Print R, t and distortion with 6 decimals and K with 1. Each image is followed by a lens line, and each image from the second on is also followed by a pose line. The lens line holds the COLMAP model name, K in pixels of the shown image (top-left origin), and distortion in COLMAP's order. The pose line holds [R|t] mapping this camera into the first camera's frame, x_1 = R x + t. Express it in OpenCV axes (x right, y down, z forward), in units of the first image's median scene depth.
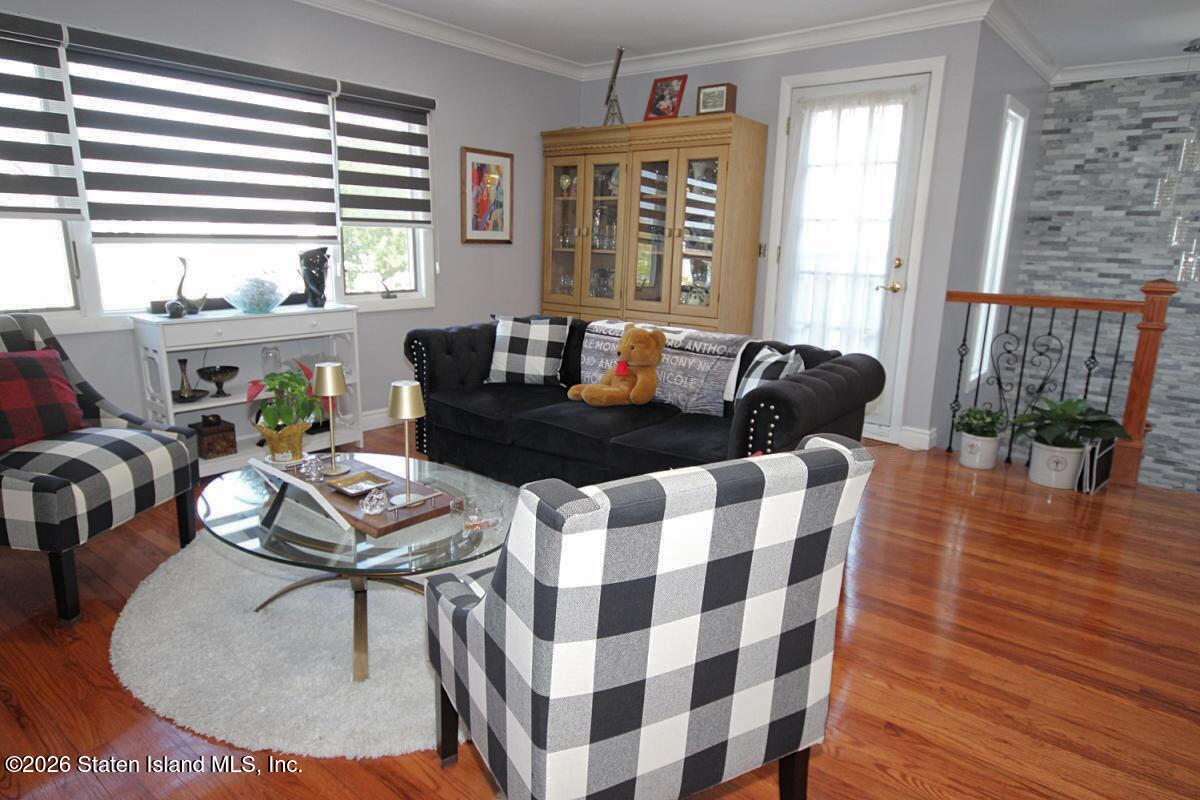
lens RADIAL K [[715.1, 0, 589.0], [0, 715.1, 394.8], [0, 0, 1]] dist [0.002726, 0.001764]
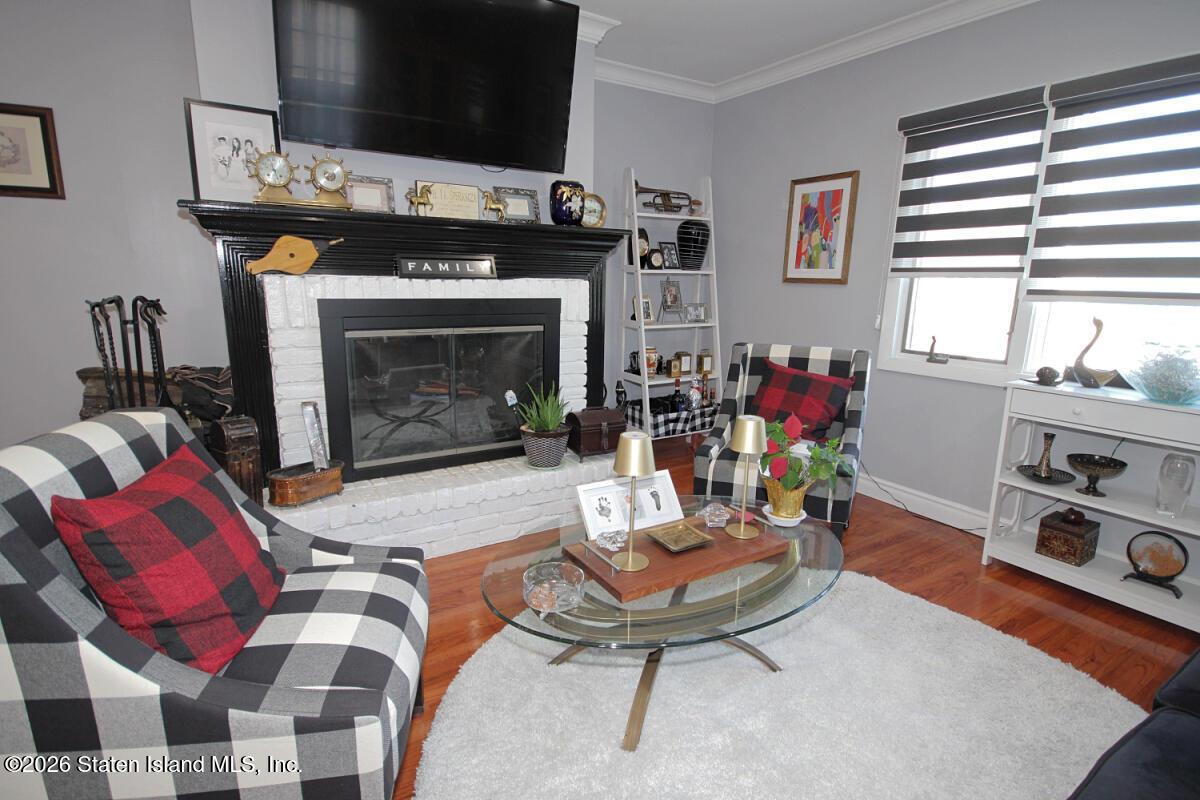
lens RADIAL K [[589.1, 0, 604.3], [0, 589.1, 399.9], [0, 0, 1]] dist [0.005719, -0.000025]
pose [[-0.314235, 0.162500, -0.935334, 0.284057], [-0.231494, 0.942385, 0.241497, -0.143800], [0.920688, 0.292411, -0.258513, 0.711255]]
